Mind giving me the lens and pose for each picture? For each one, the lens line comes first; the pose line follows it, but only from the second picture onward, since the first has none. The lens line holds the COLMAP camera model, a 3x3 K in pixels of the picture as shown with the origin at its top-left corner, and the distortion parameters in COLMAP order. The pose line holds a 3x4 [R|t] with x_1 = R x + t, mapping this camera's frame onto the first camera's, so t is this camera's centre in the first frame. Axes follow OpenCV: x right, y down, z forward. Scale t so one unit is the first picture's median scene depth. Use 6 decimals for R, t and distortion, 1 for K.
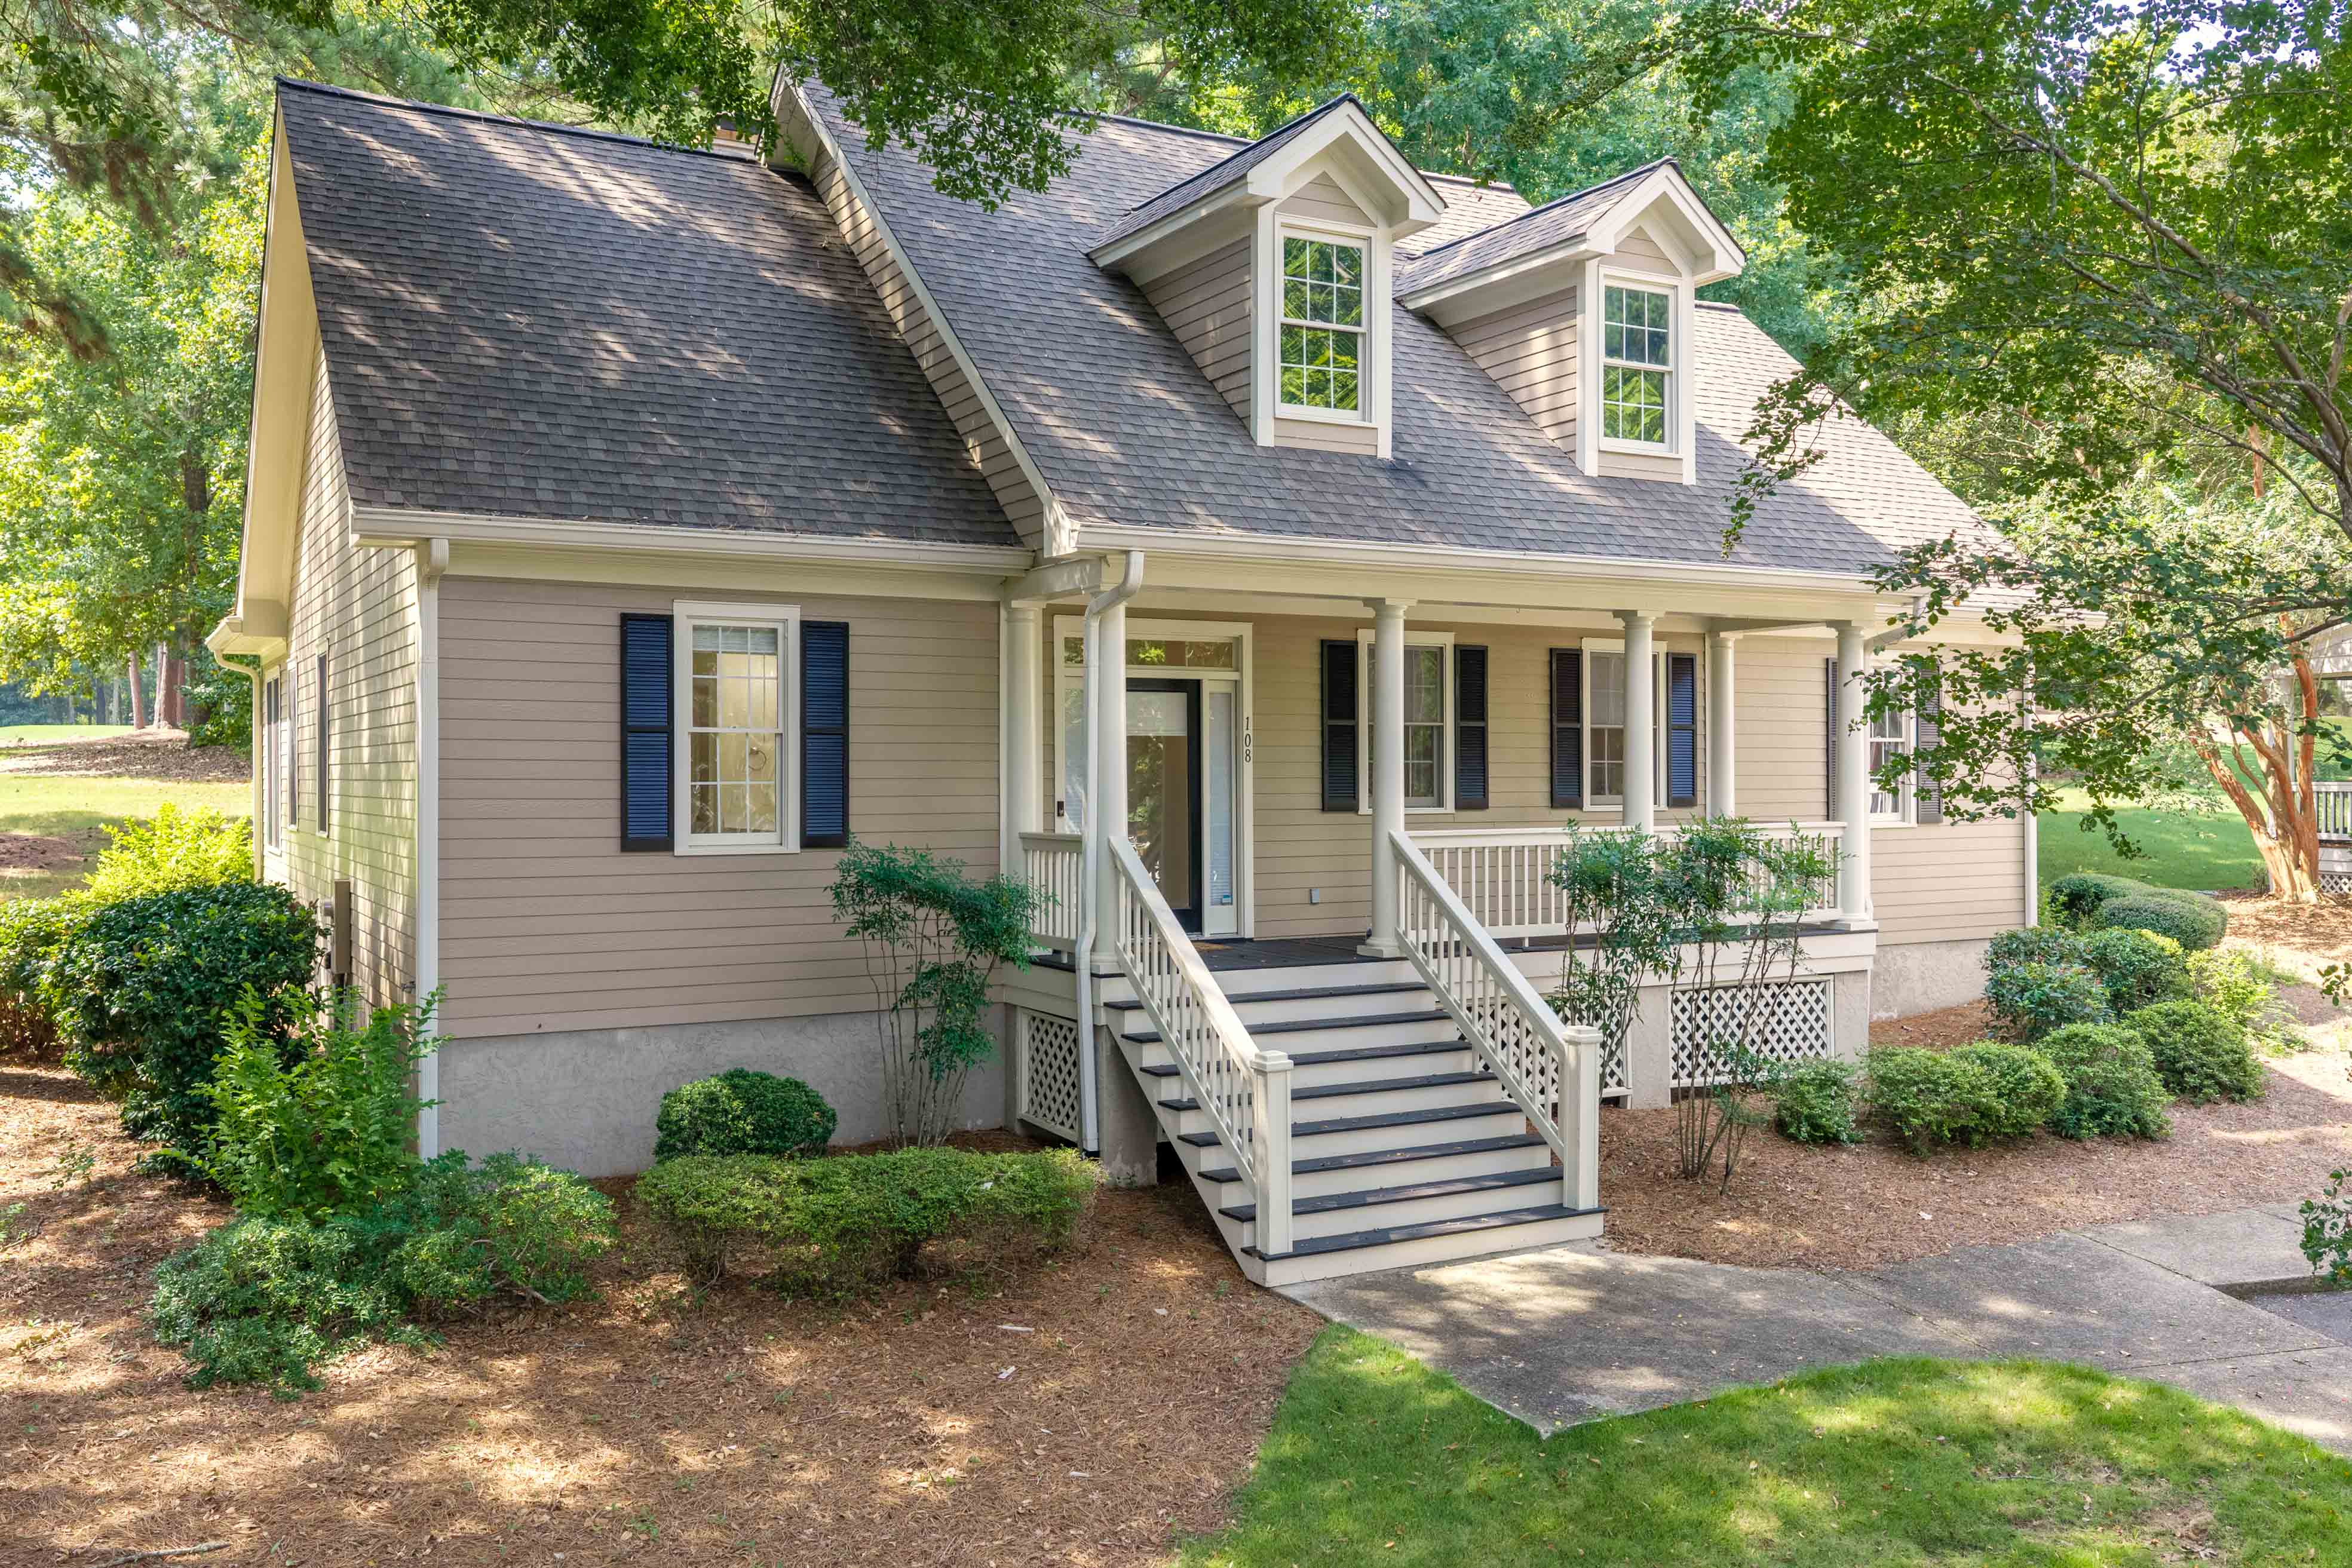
lens RADIAL K [[1957.3, 0, 1167.6], [0, 1957.3, 770.3], [0, 0, 1]] dist [0.018691, -0.038039]
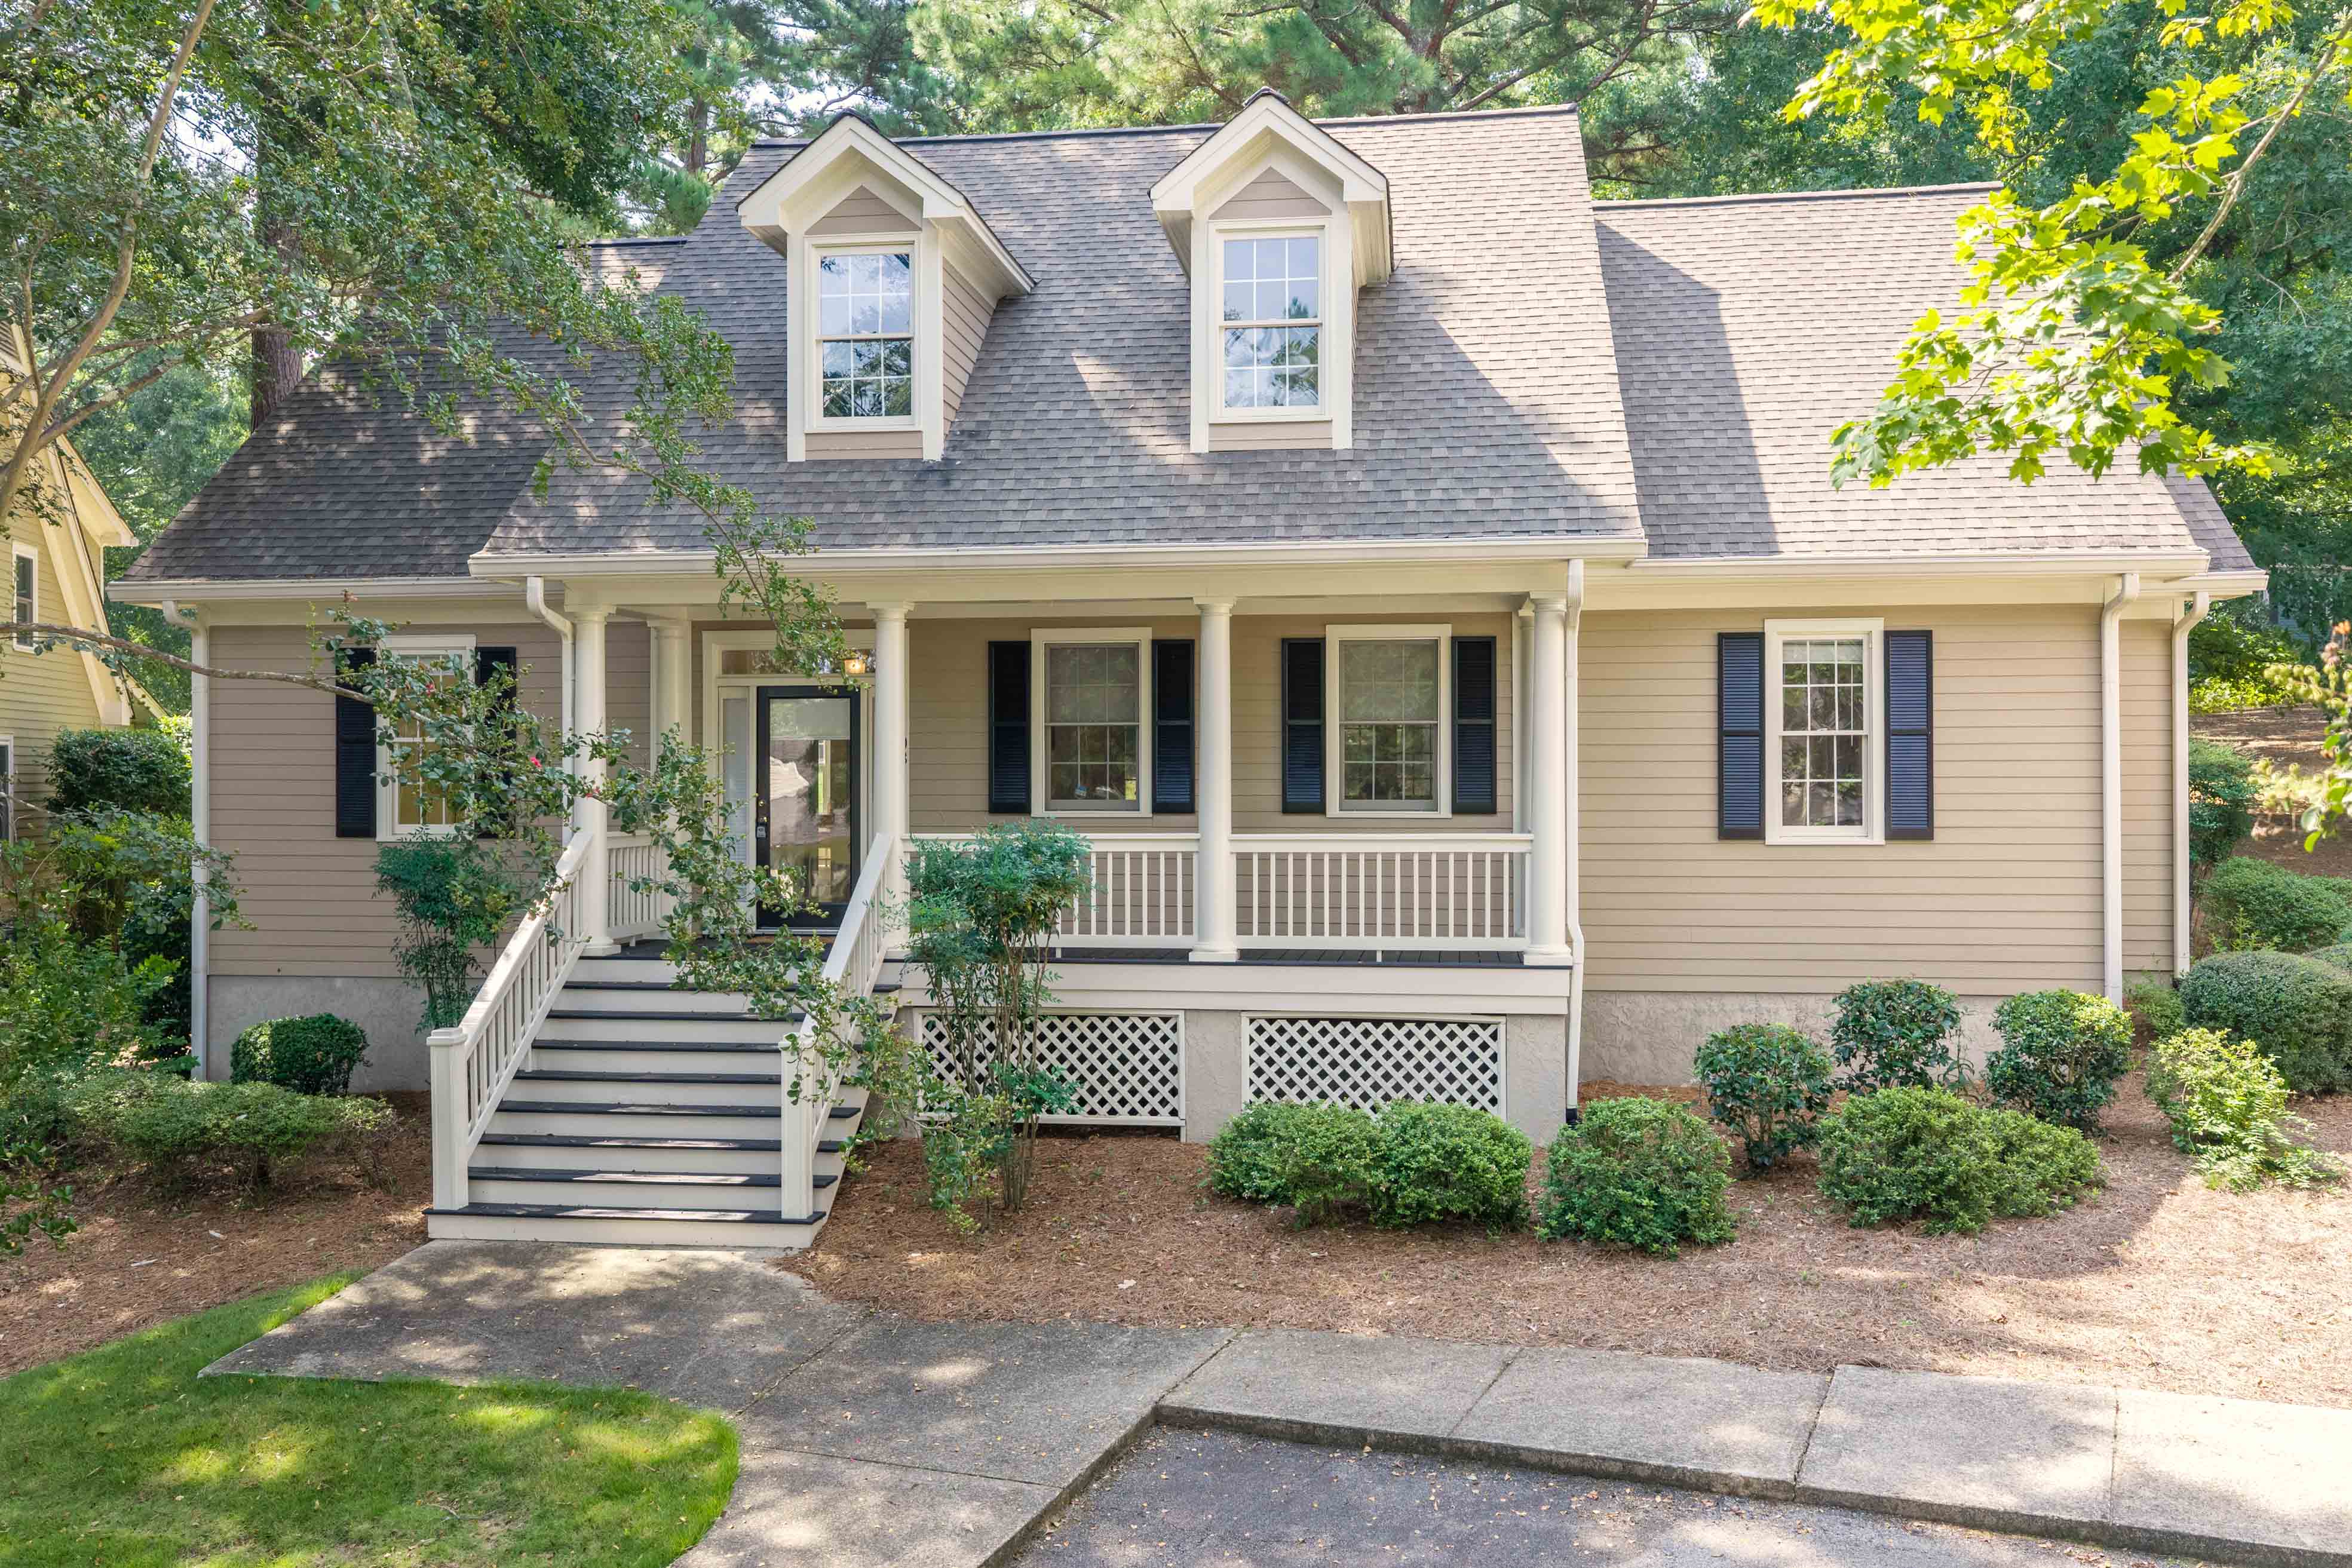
lens RADIAL K [[1957.3, 0, 1180.5], [0, 1957.3, 793.8], [0, 0, 1]] dist [0.018691, -0.038039]
pose [[0.800531, 0.011263, -0.599186, 0.818406], [0.001865, 0.999772, 0.021286, -0.010780], [0.599289, -0.018158, 0.800327, 0.276480]]
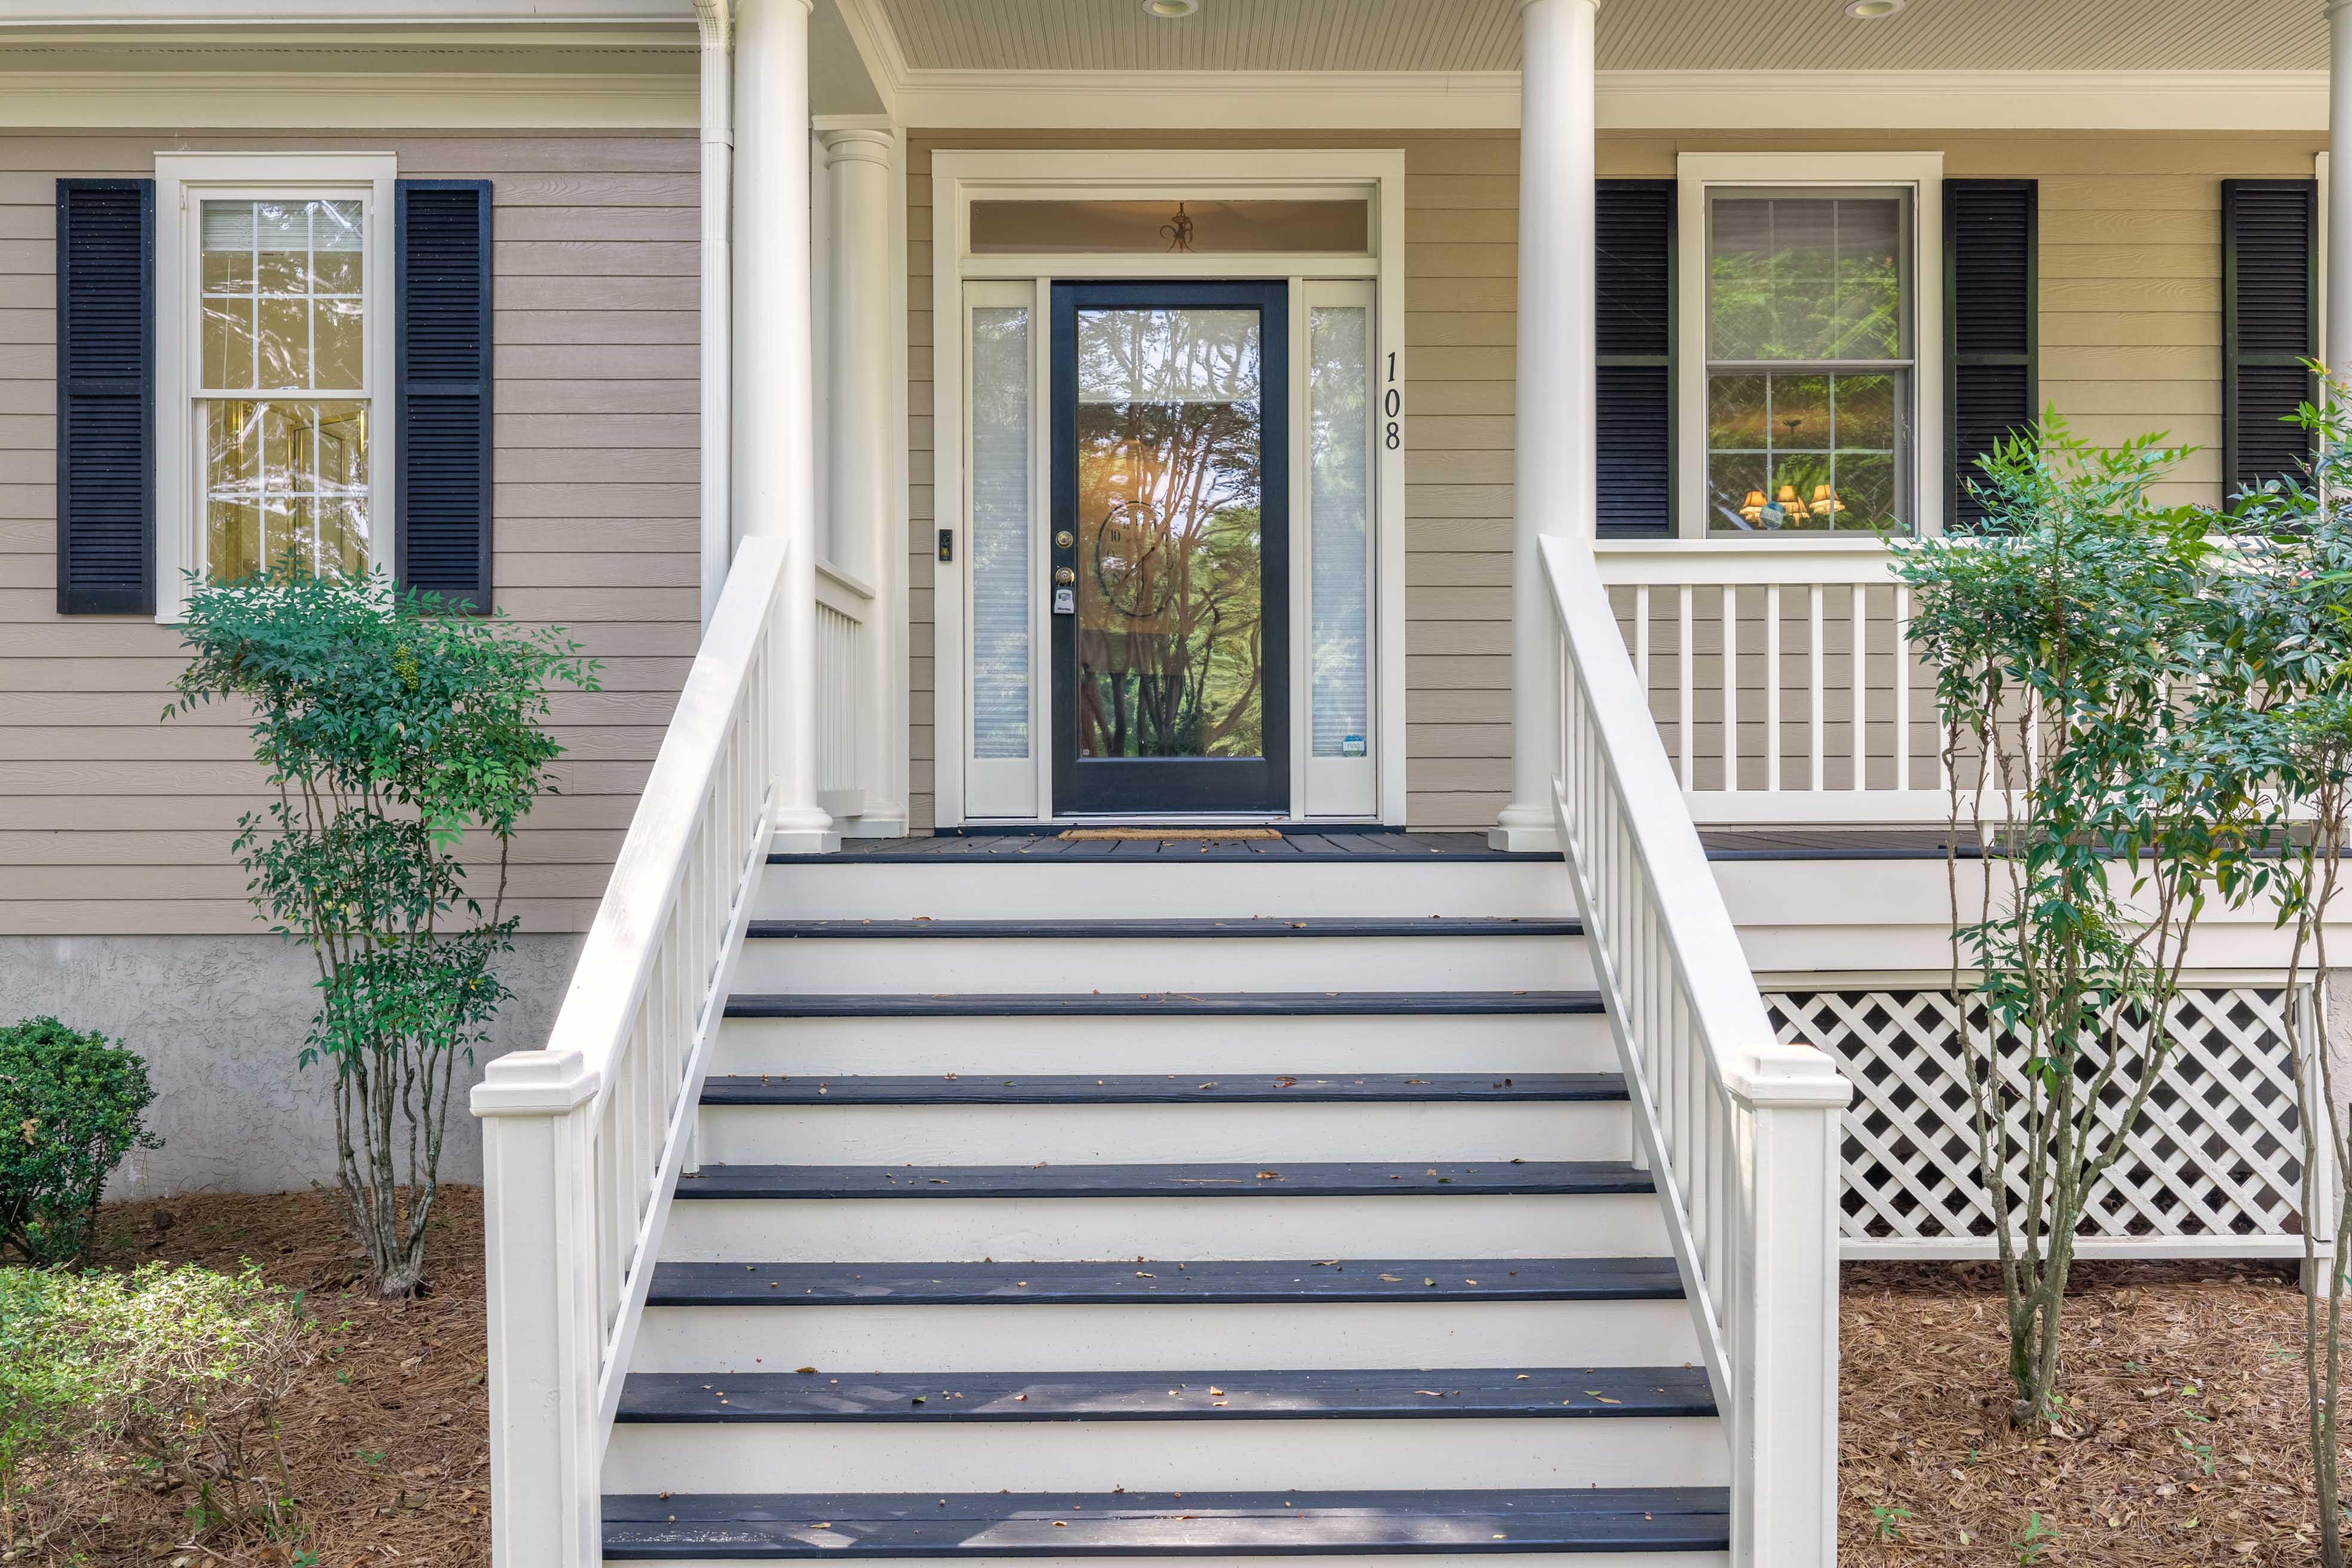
lens RADIAL K [[1957.3, 0, 1165.1], [0, 1957.3, 785.9], [0, 0, 1]] dist [0.018691, -0.038039]
pose [[0.875165, 0.006815, -0.483776, 0.233070], [0.001921, 0.999844, 0.017560, 0.072007], [0.483820, -0.016297, 0.875016, 0.592770]]
